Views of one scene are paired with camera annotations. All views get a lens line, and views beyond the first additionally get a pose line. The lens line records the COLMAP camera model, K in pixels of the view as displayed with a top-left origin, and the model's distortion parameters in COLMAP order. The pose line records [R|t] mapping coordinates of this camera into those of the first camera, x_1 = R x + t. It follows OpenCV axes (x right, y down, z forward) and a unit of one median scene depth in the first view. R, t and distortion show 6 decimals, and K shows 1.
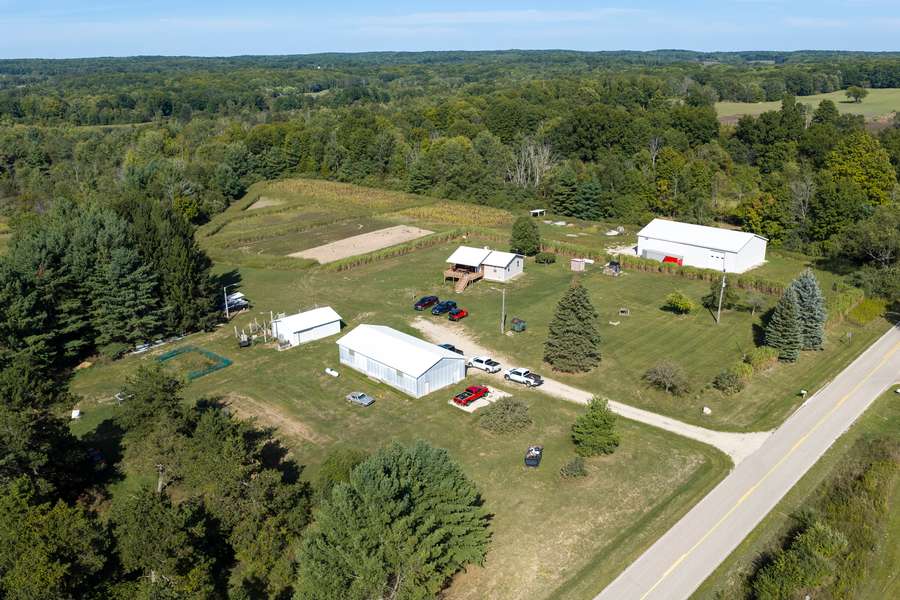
lens RADIAL K [[761.5, 0, 451.7], [0, 761.5, 302.4], [0, 0, 1]] dist [-0.006852, 0.007953]
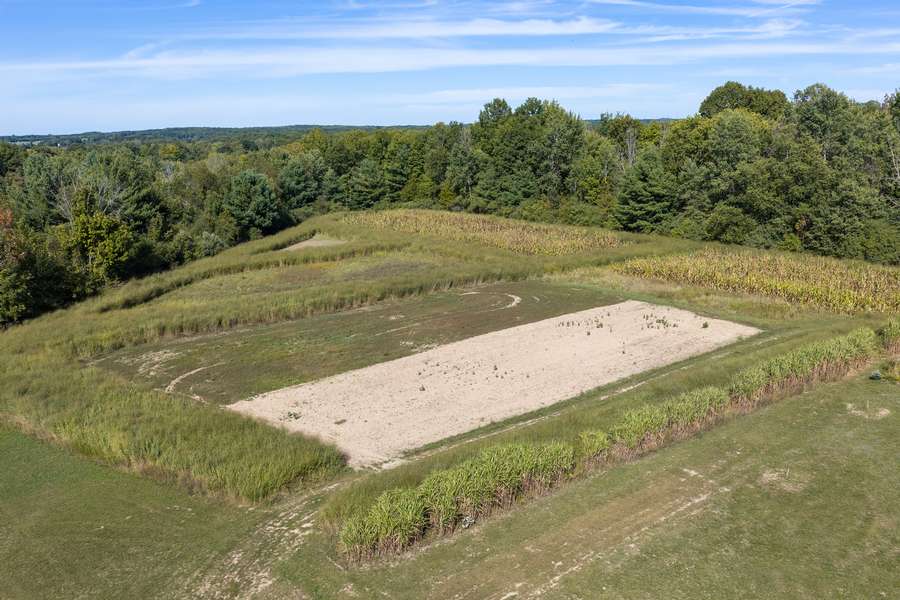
lens RADIAL K [[761.5, 0, 451.1], [0, 761.5, 305.9], [0, 0, 1]] dist [-0.006852, 0.007953]
pose [[0.983301, 0.039505, -0.177645, -0.070292], [-0.054559, 0.995247, -0.080667, -0.054825], [0.173613, 0.089012, 0.980783, 0.527305]]
